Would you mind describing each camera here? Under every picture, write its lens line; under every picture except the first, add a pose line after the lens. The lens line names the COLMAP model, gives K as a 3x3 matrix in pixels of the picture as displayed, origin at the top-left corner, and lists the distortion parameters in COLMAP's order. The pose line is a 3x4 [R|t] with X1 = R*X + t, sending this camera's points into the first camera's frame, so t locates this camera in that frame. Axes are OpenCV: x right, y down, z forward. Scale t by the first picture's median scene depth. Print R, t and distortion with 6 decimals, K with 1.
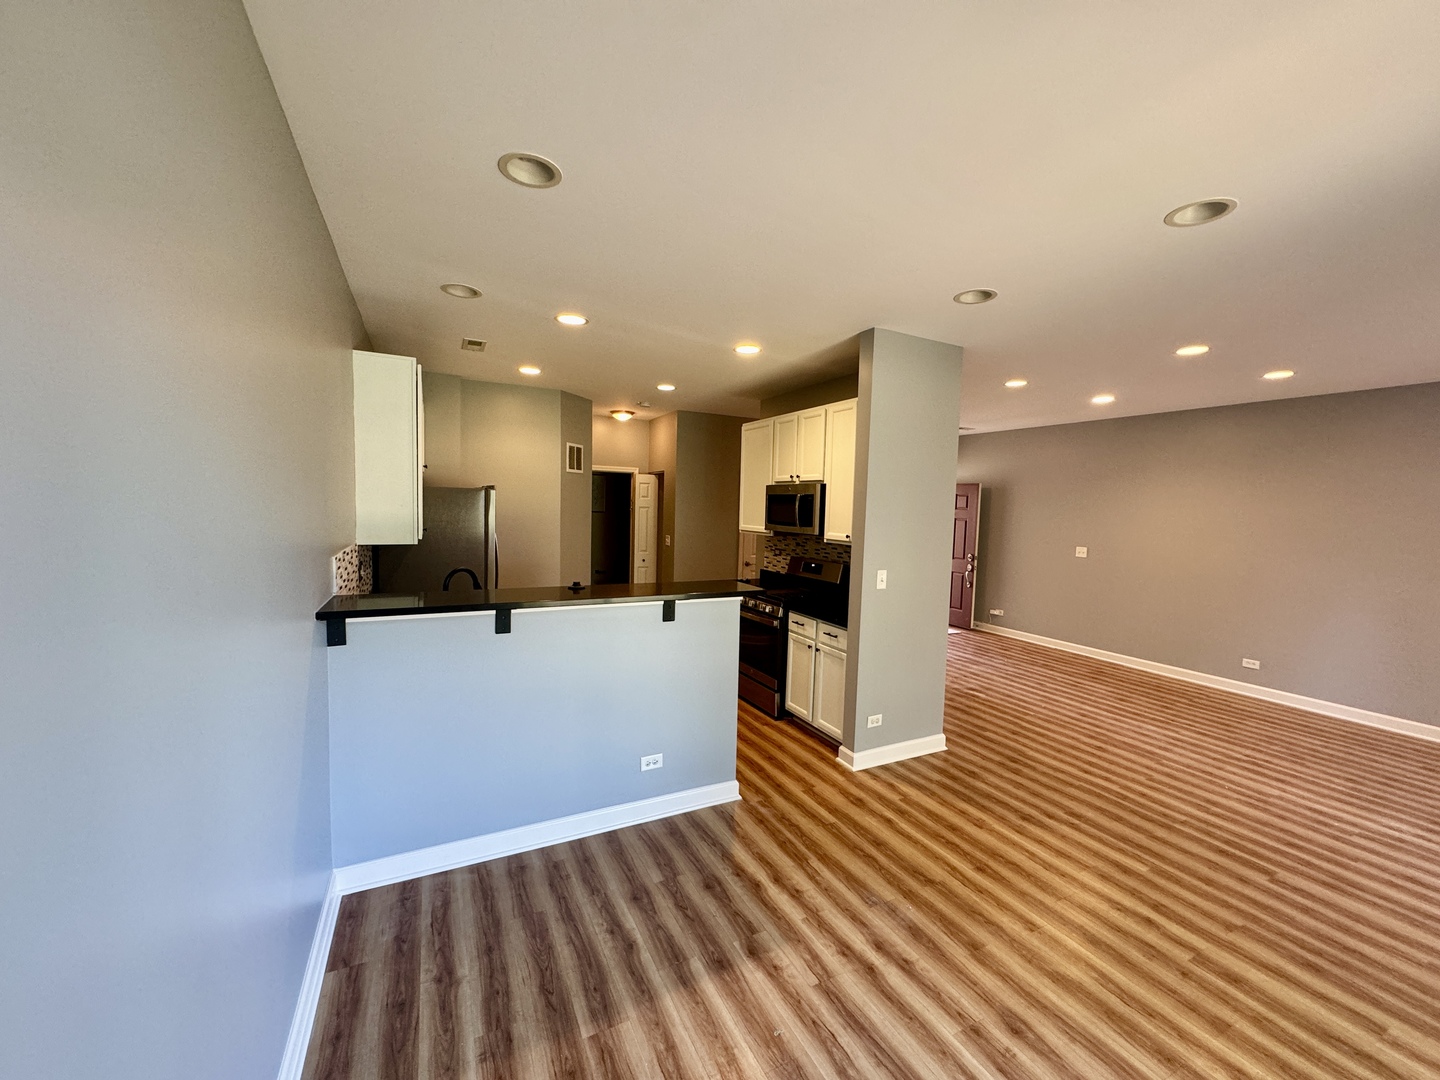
lens RADIAL K [[569.4, 0, 712.4], [0, 569.4, 541.1], [0, 0, 1]] dist [-0.002507, 0.000198]
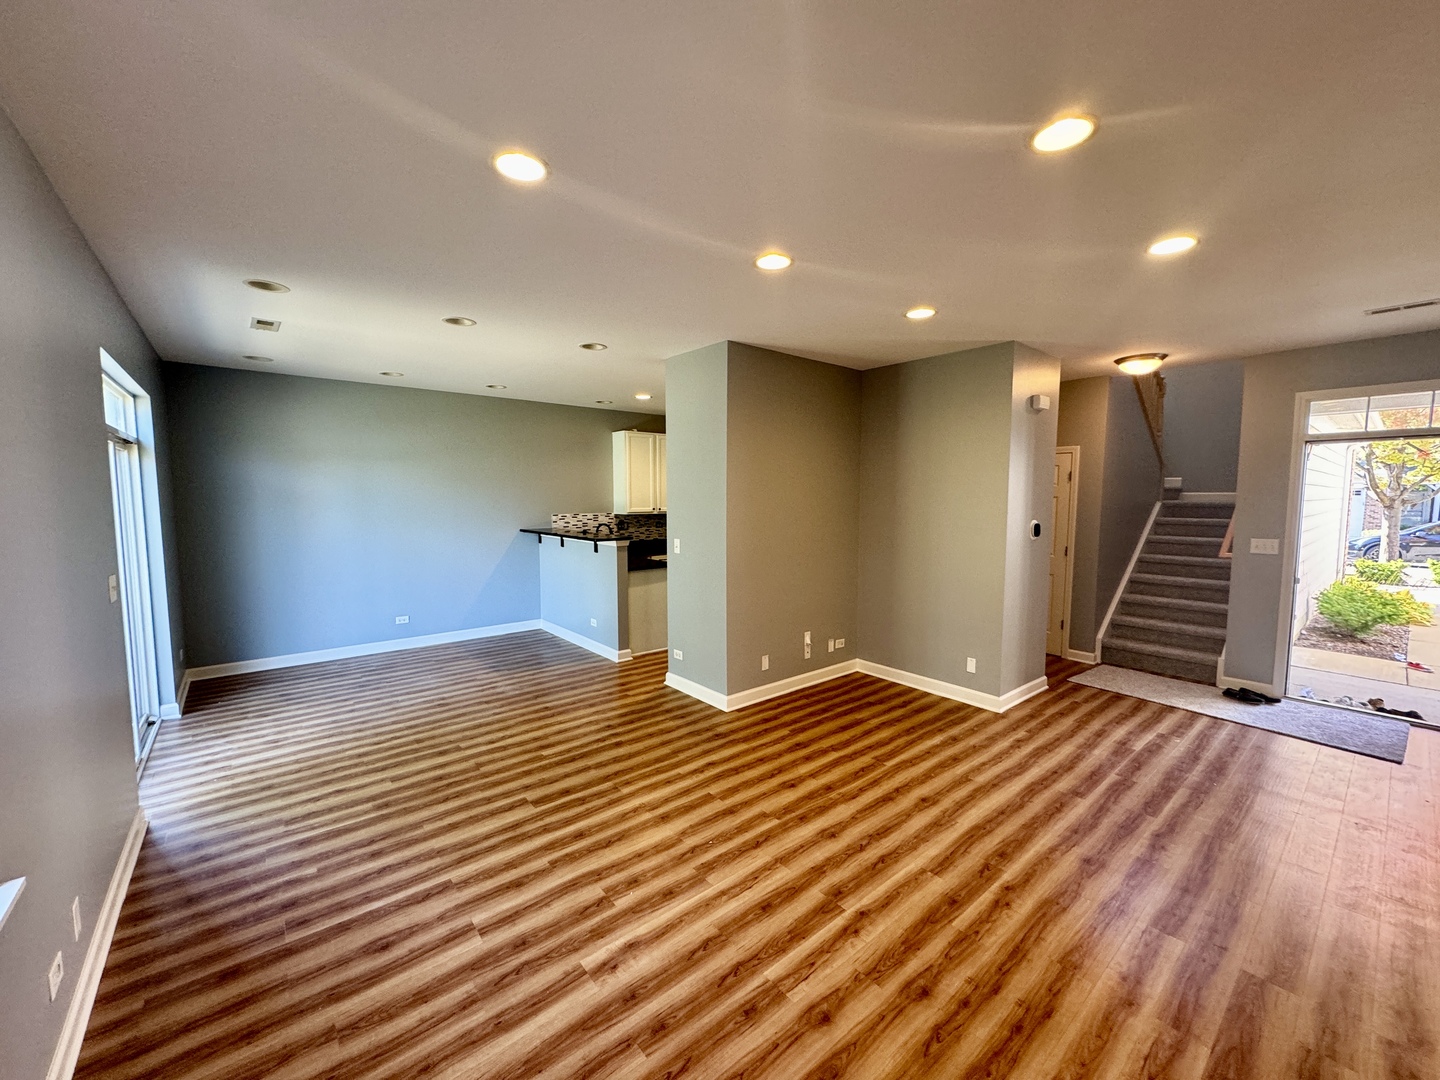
lens RADIAL K [[569.4, 0, 715.6], [0, 569.4, 539.9], [0, 0, 1]] dist [-0.002507, 0.000198]
pose [[0.224526, 0.053197, -0.973015, 1.579432], [-0.056708, 0.997530, 0.041452, -0.001643], [0.972817, 0.045871, 0.226988, 0.791810]]
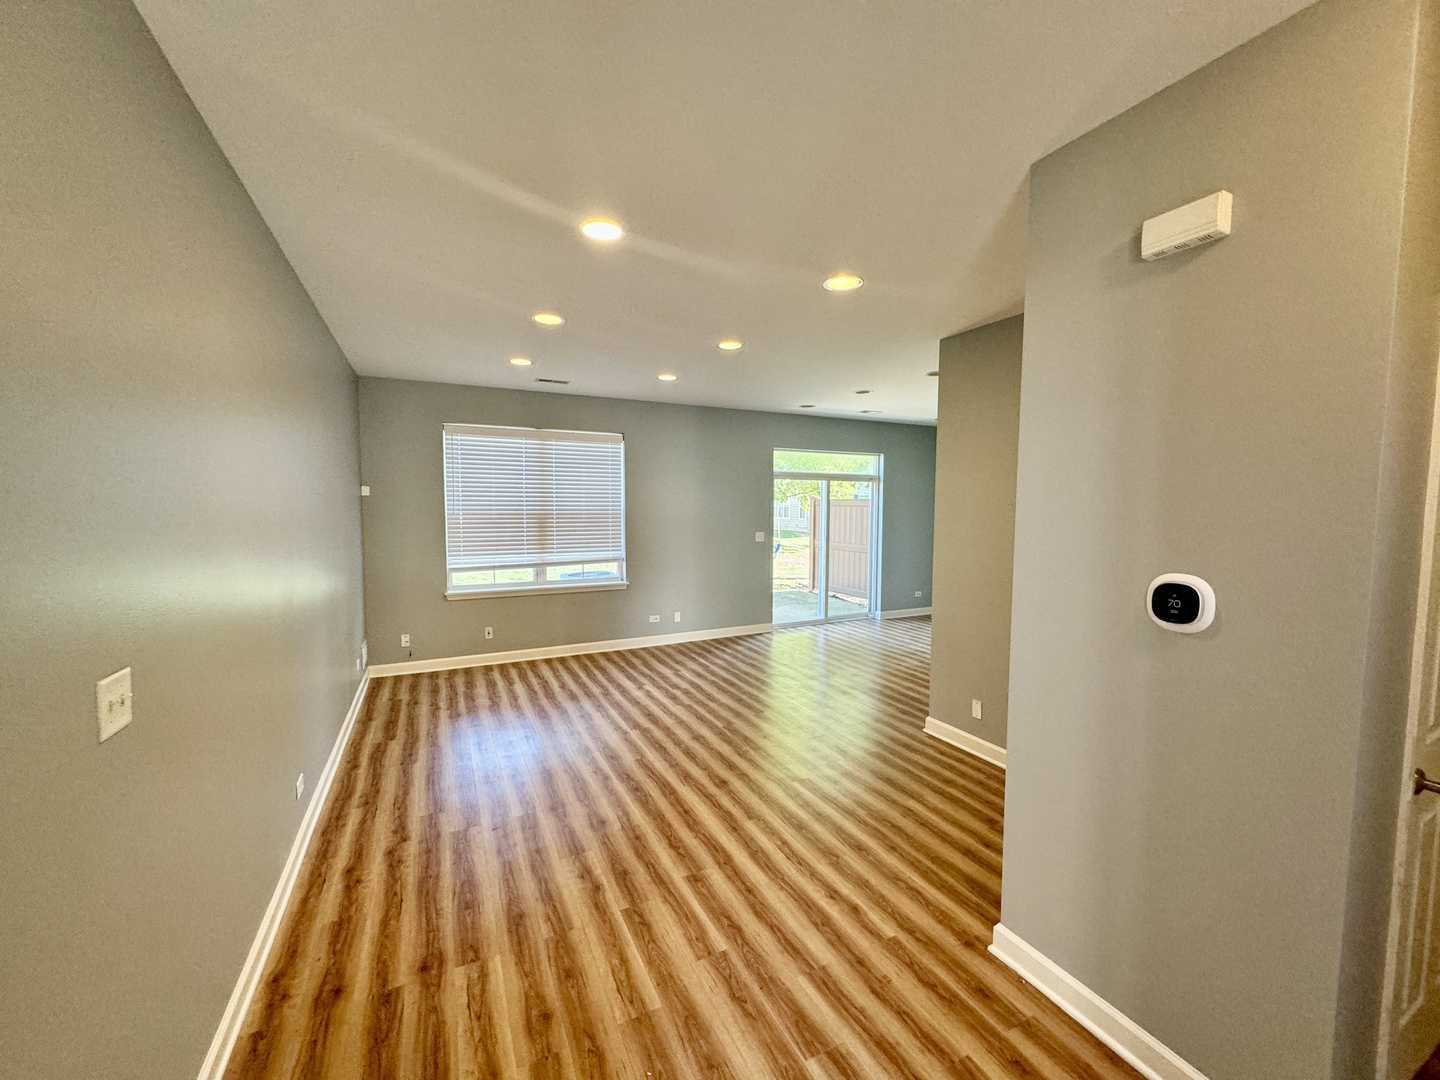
lens RADIAL K [[569.4, 0, 725.6], [0, 569.4, 541.7], [0, 0, 1]] dist [-0.002507, 0.000198]
pose [[-0.999538, -0.026717, -0.014480, 0.869491], [-0.028382, 0.991021, 0.130659, -0.102778], [0.010859, 0.131010, -0.991322, 2.158383]]
